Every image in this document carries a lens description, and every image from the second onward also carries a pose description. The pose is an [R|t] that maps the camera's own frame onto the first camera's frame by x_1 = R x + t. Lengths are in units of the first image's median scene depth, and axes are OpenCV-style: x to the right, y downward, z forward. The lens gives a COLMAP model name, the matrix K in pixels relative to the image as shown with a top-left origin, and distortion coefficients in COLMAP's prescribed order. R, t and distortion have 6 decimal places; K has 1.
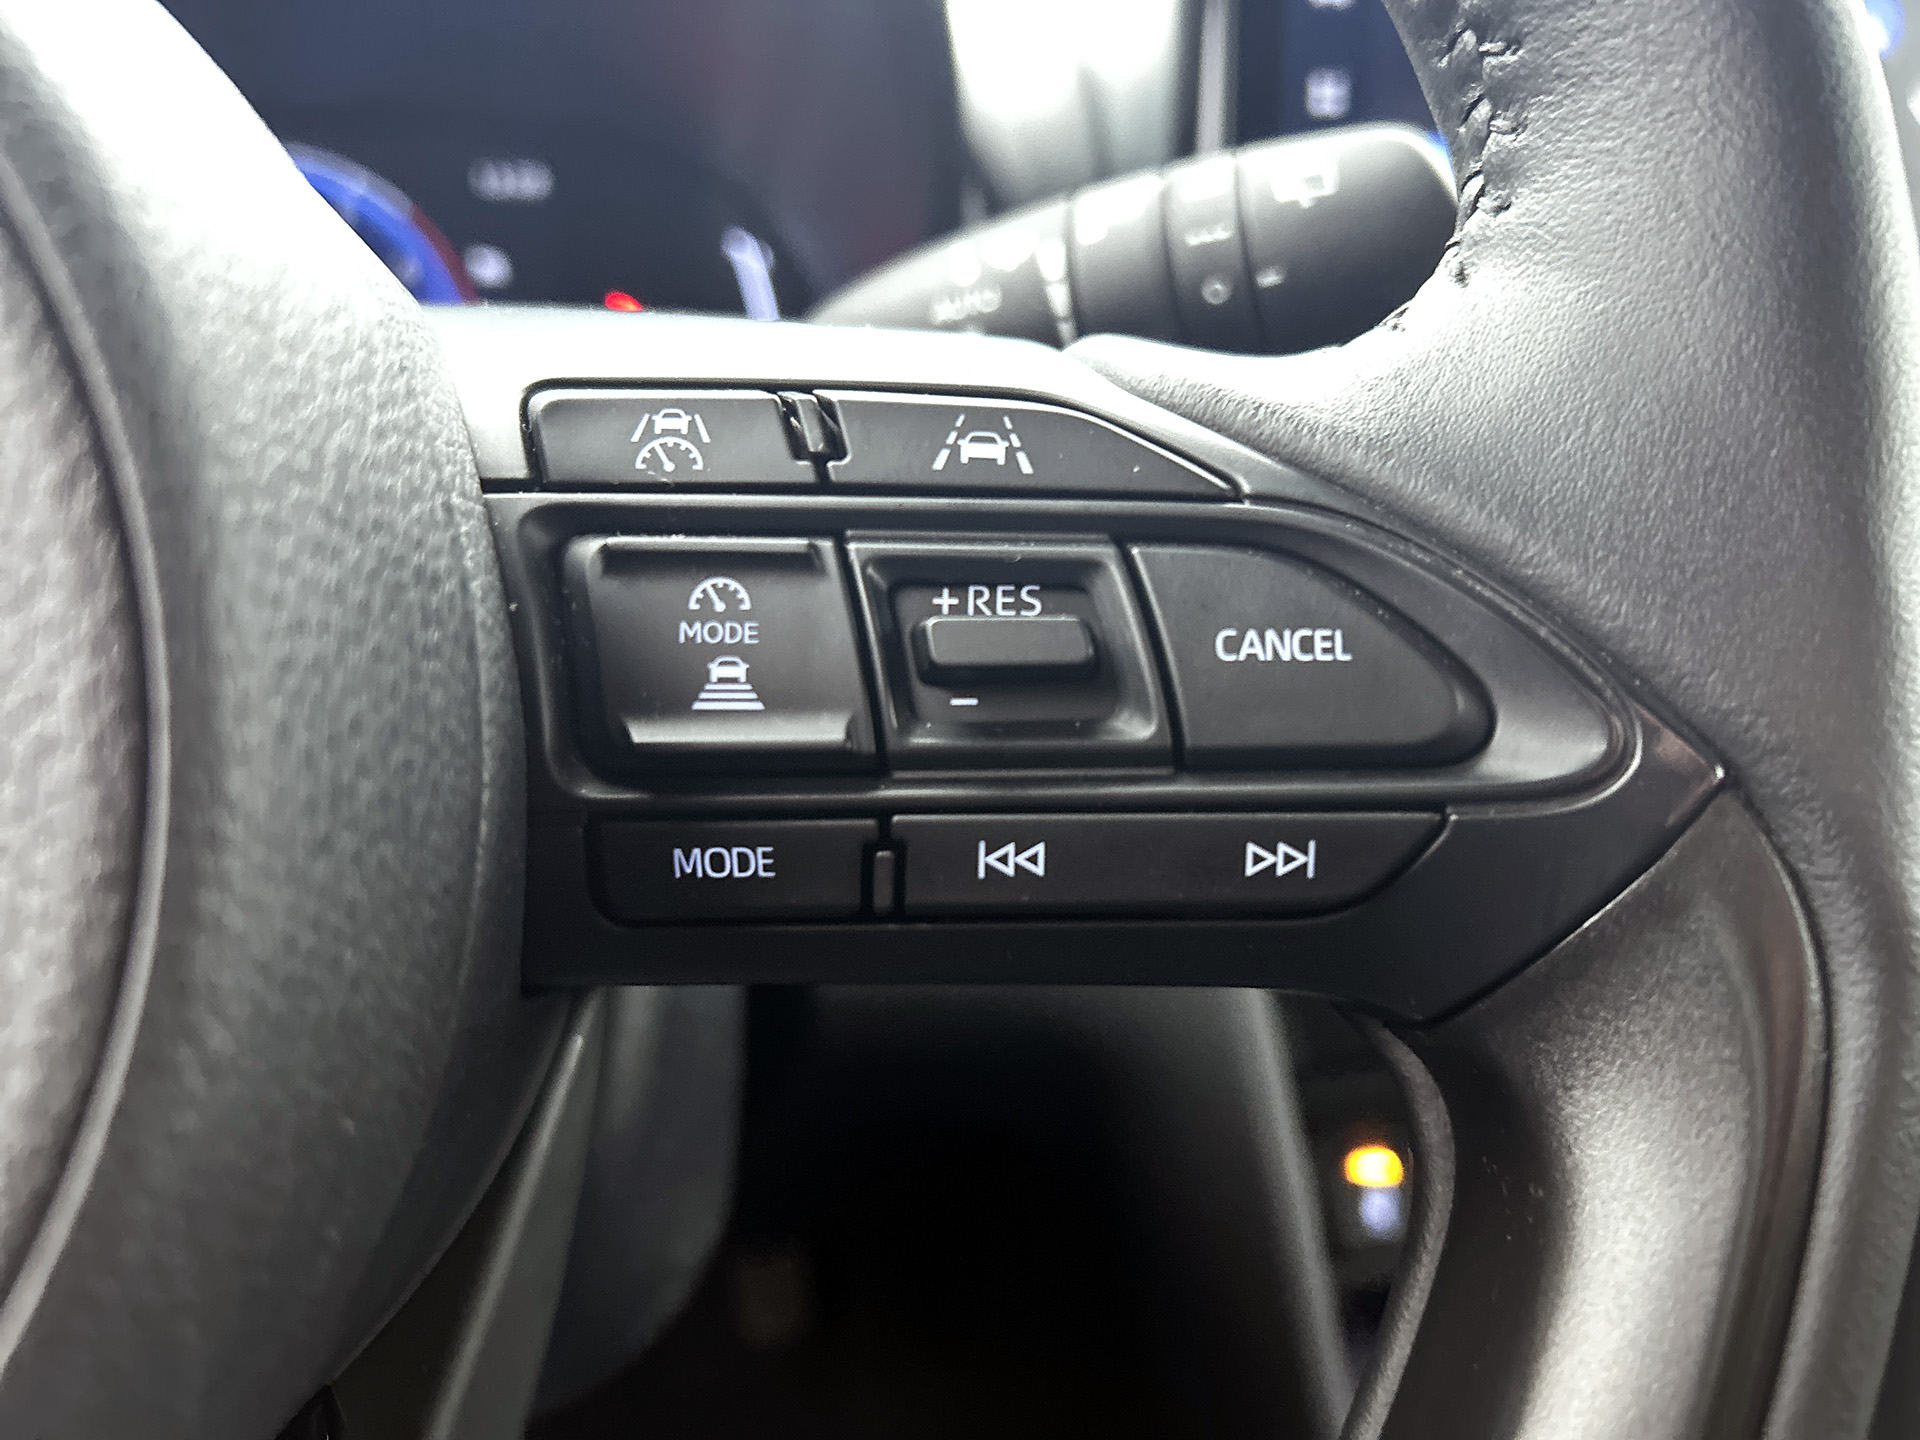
lens RADIAL K [[1399.8, 0, 934.7], [0, 1399.8, 719.9], [0, 0, 1]] dist [-0.015911, -0.006236]
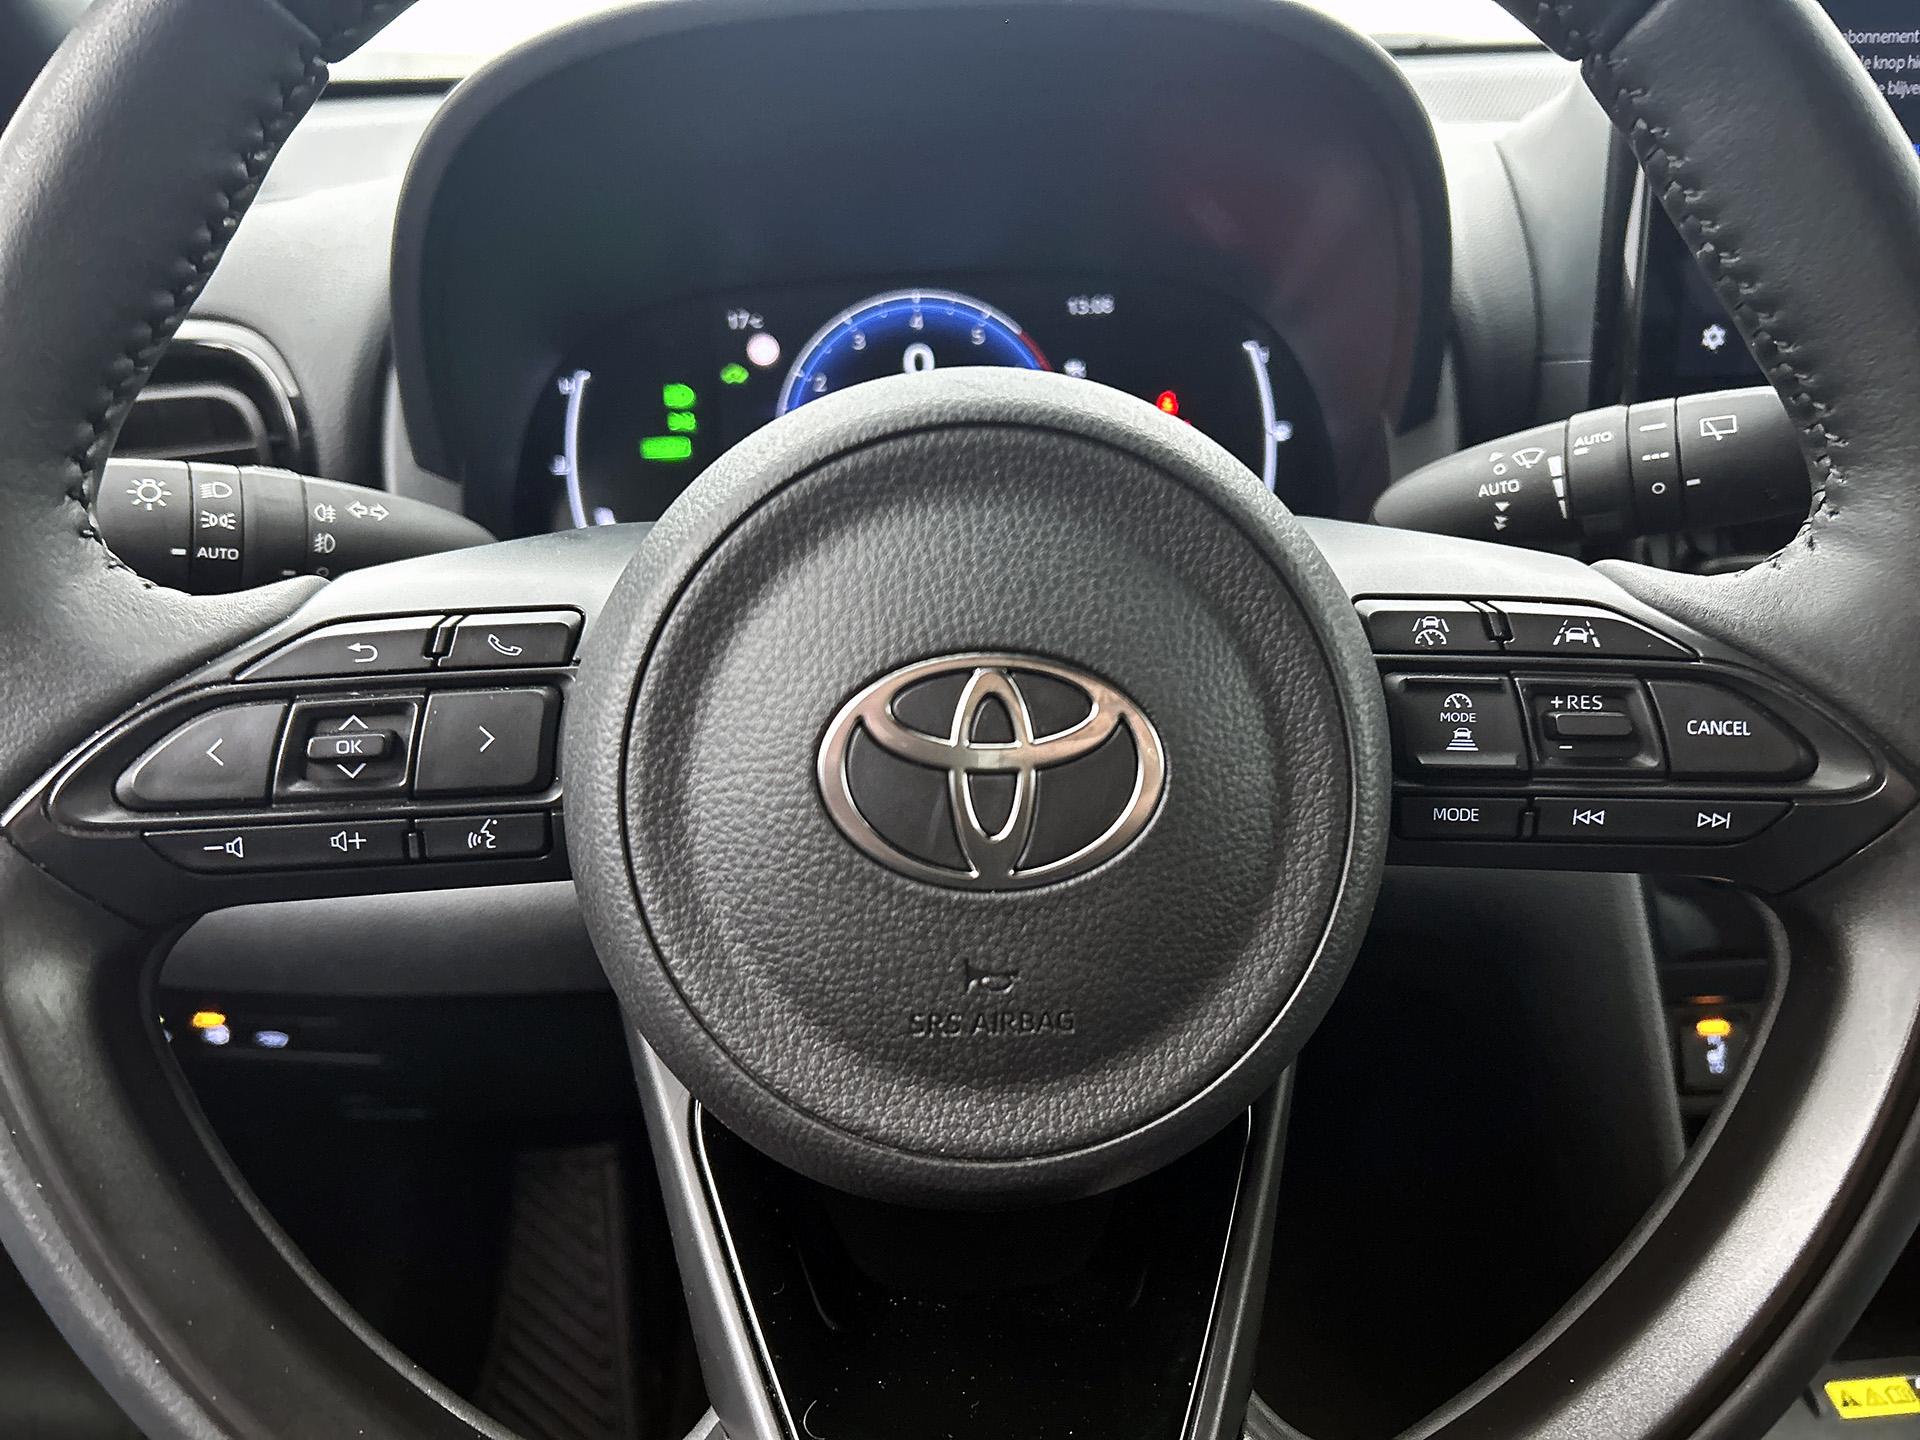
lens RADIAL K [[1399.8, 0, 934.7], [0, 1399.8, 719.9], [0, 0, 1]] dist [-0.015911, -0.006236]
pose [[0.980807, 0.014738, -0.194421, -0.558463], [-0.002185, 0.997908, 0.064619, -0.207071], [0.194967, -0.062954, 0.978787, -1.458067]]
